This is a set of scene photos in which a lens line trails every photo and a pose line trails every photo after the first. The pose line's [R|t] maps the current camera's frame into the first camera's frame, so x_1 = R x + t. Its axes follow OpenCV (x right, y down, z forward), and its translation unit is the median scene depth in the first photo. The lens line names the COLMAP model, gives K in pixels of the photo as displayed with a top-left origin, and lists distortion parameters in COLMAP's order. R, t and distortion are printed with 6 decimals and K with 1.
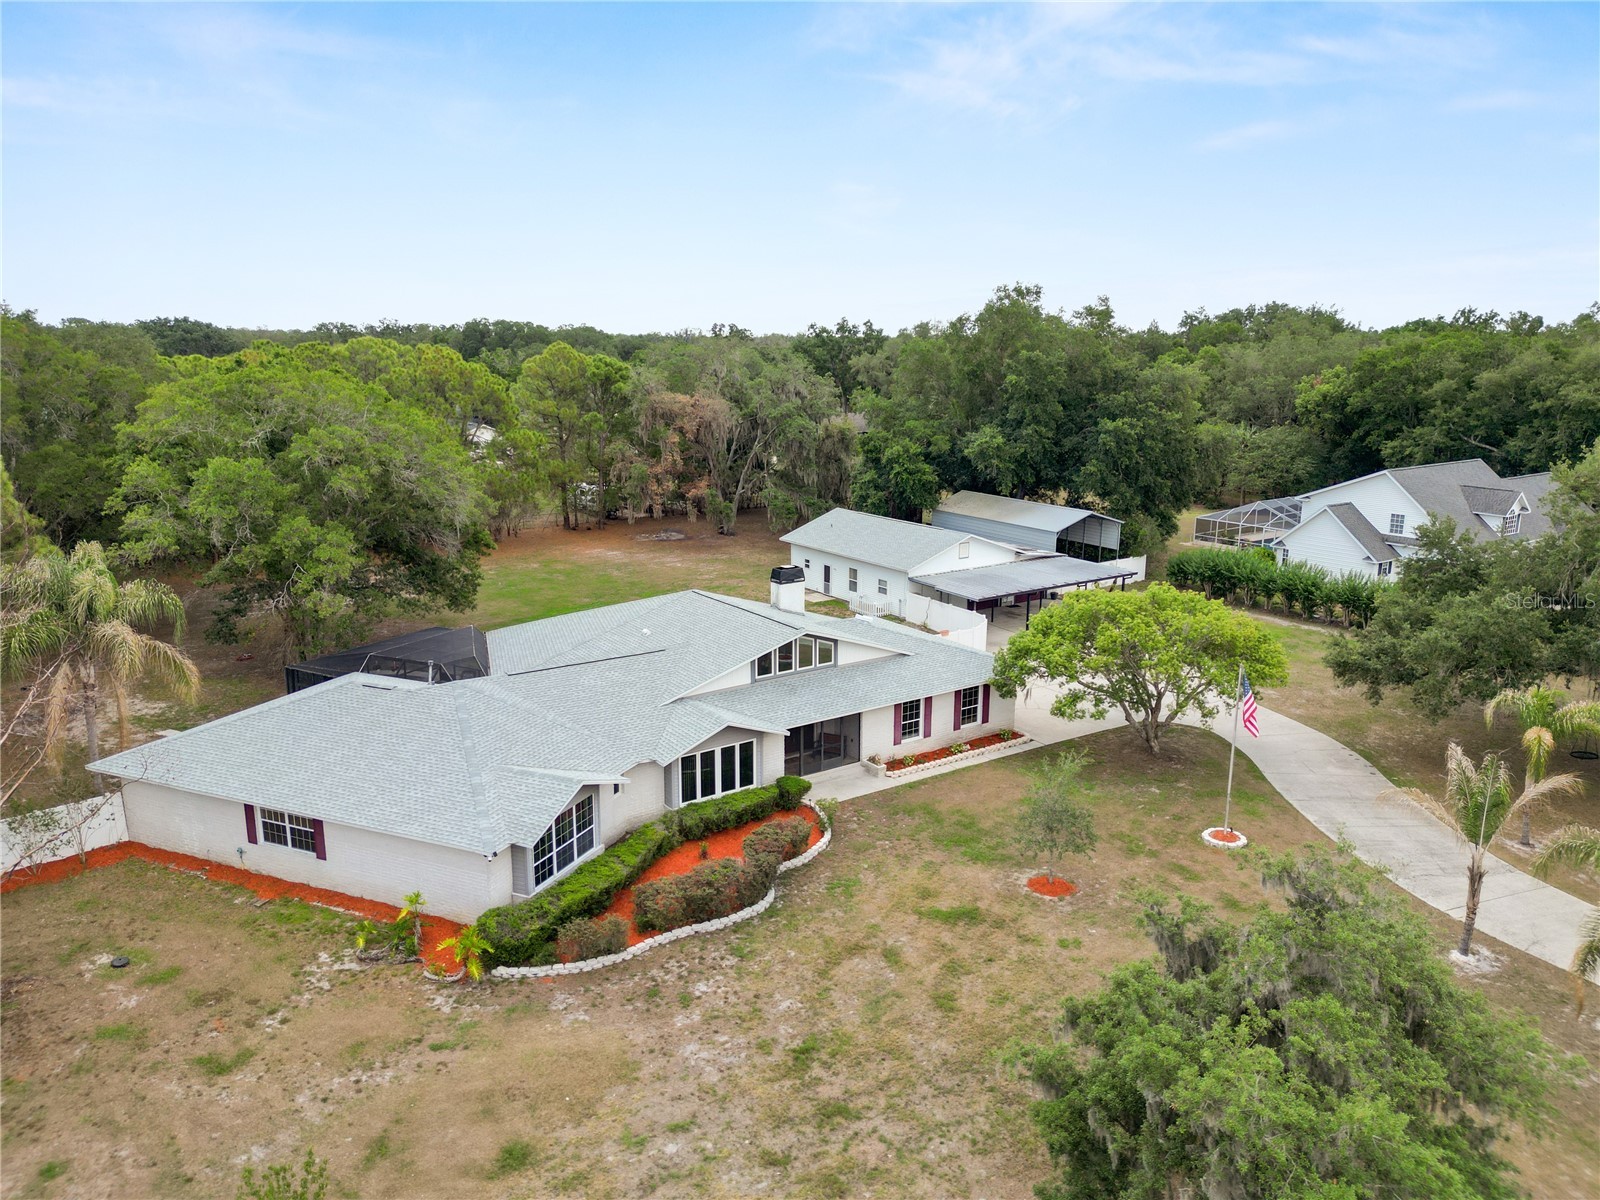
lens RADIAL K [[1120.5, 0, 800.0], [0, 1120.5, 600.0], [0, 0, 1]] dist [0.075682, -0.074788]
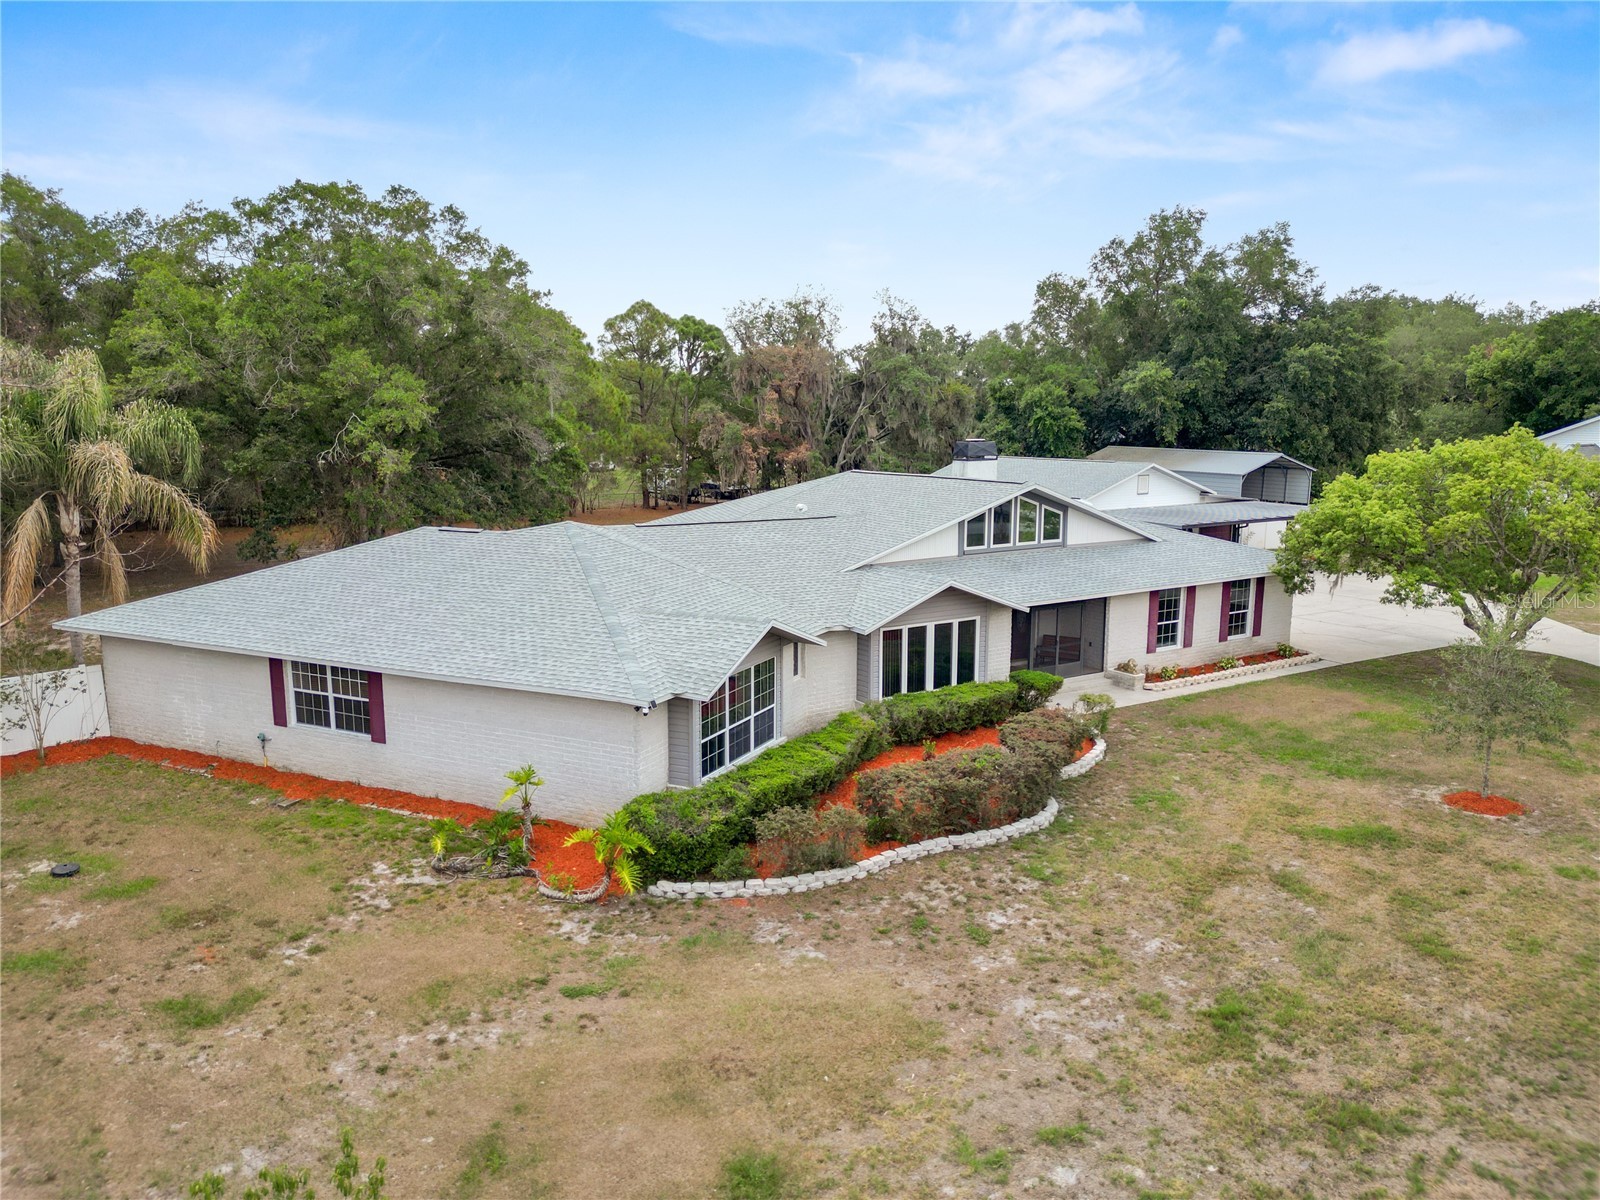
lens RADIAL K [[1113.0, 0, 805.4], [0, 1113.0, 607.8], [0, 0, 1]] dist [0.070003, -0.063472]
pose [[0.999457, 0.009777, -0.031452, -0.166319], [-0.011363, 0.998652, -0.050653, 0.201960], [0.030914, 0.050983, 0.998221, 0.379095]]
